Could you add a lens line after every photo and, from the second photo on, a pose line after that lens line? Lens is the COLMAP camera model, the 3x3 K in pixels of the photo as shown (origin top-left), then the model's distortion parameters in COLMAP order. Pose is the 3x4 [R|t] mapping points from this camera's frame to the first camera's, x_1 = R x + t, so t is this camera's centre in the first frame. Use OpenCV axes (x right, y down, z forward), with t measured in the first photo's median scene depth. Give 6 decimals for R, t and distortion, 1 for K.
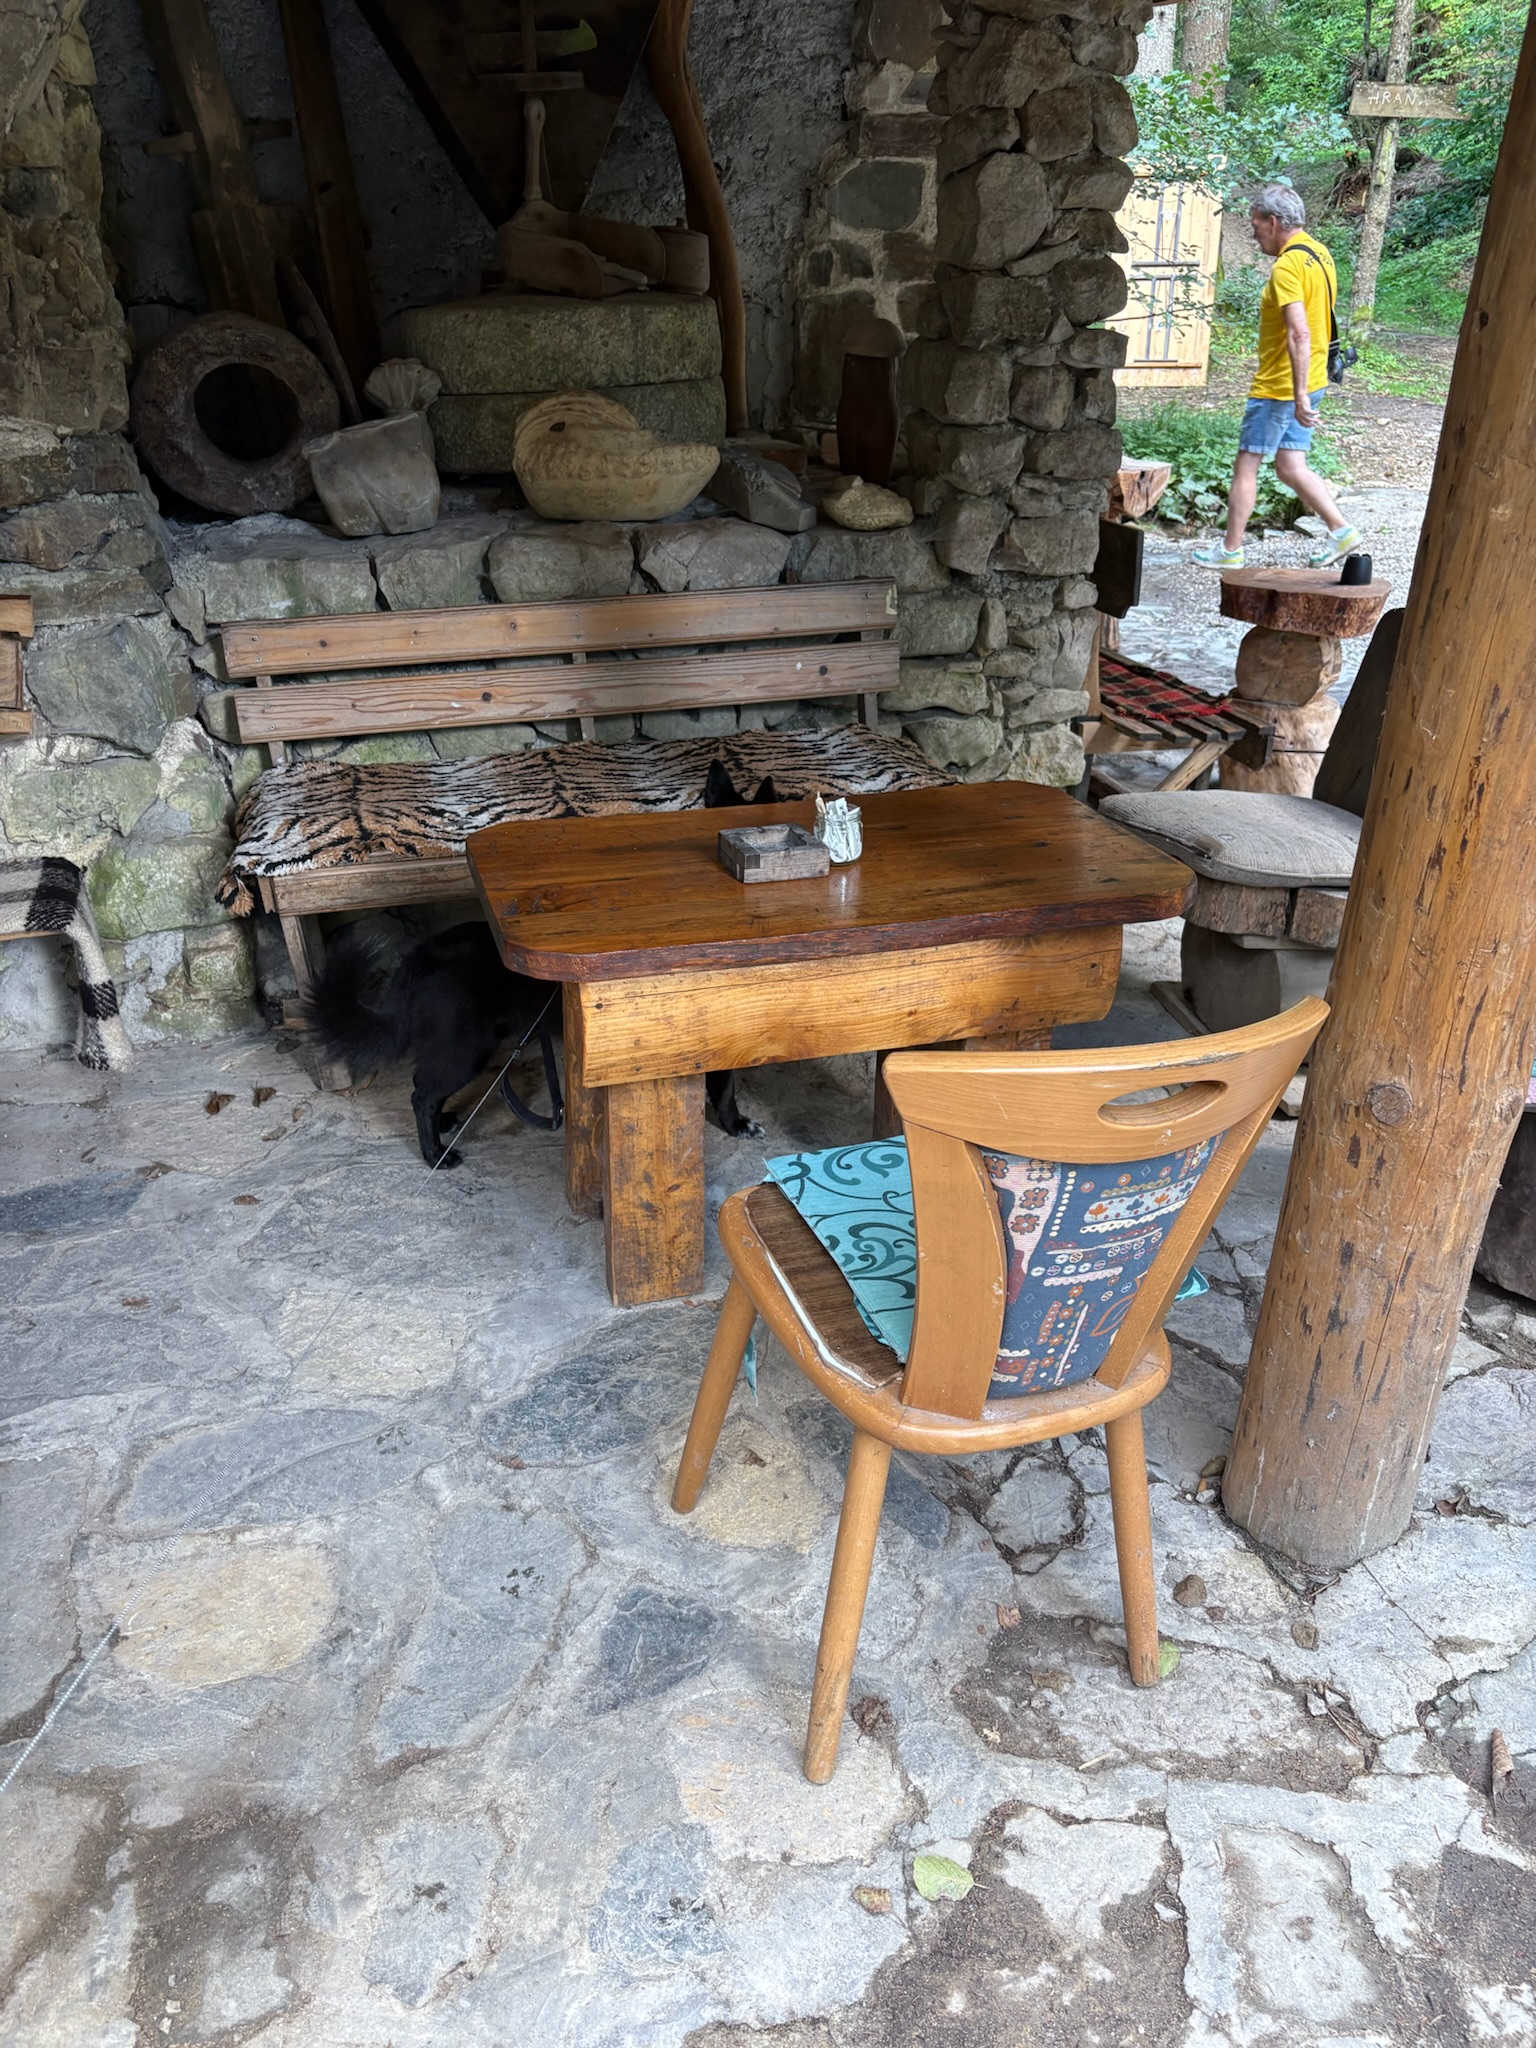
lens RADIAL K [[1581.6, 0, 768.0], [0, 1581.6, 1024.0], [0, 0, 1]] dist [0.014035, 0.005651]
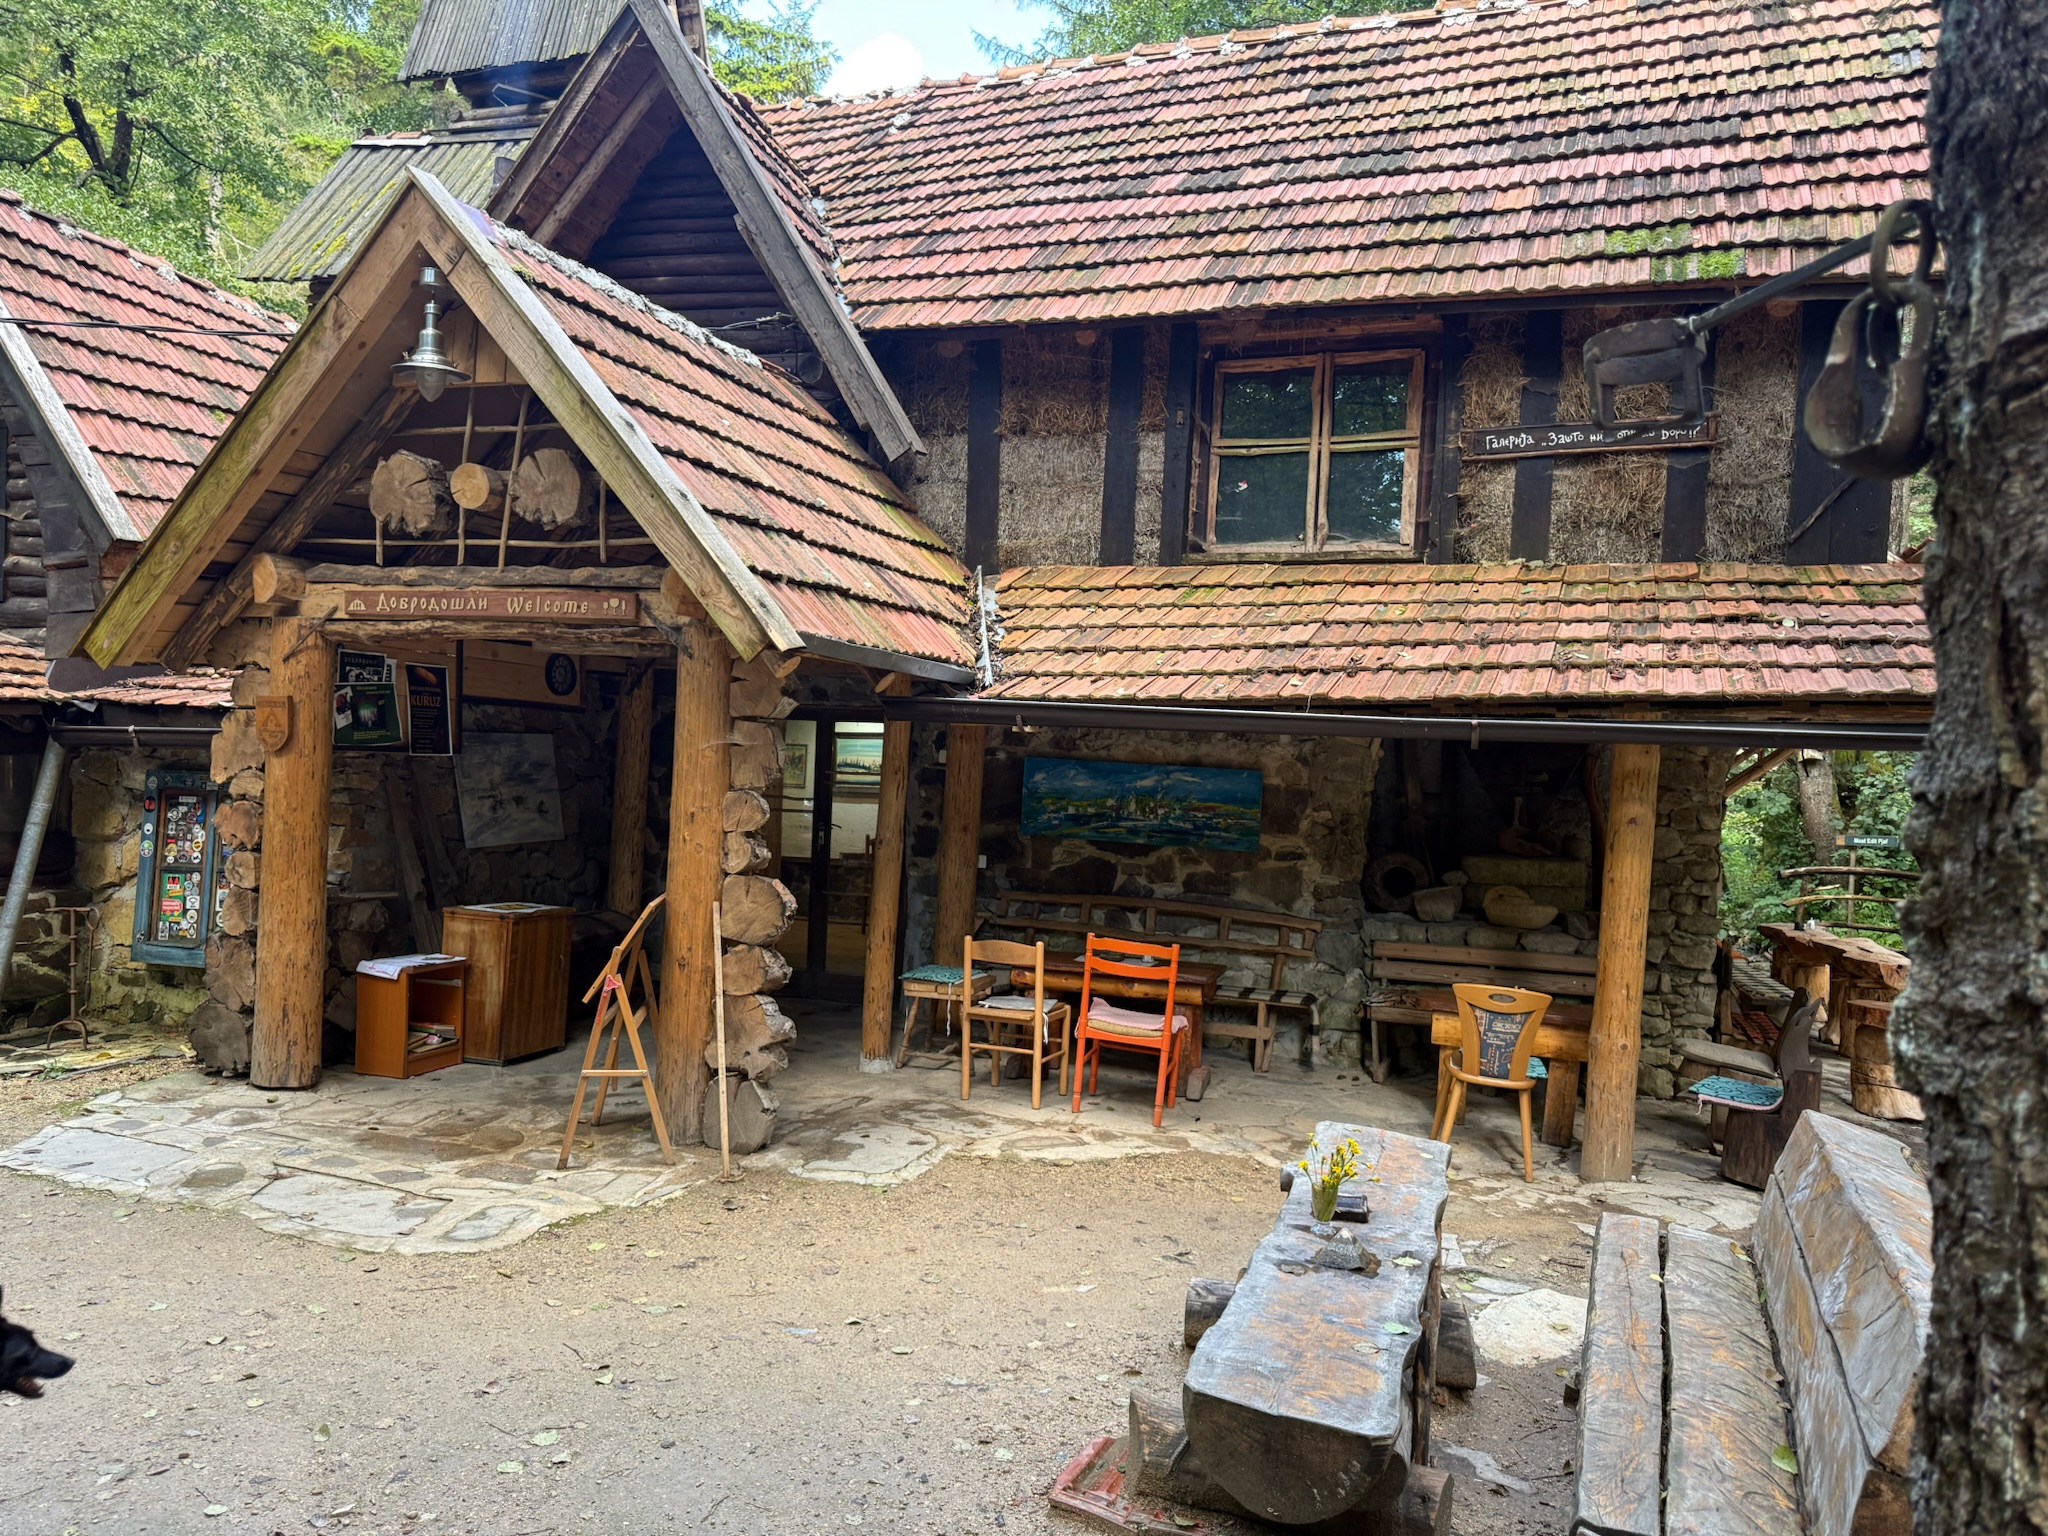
lens RADIAL K [[1448.7, 0, 1024.0], [0, 1448.7, 768.0], [0, 0, 1]] dist [0.066361, -0.069375]
pose [[0.815559, 0.044286, -0.576977, 0.756920], [-0.299676, 0.885275, -0.355643, 0.697254], [0.495033, 0.462954, 0.735265, -1.671138]]
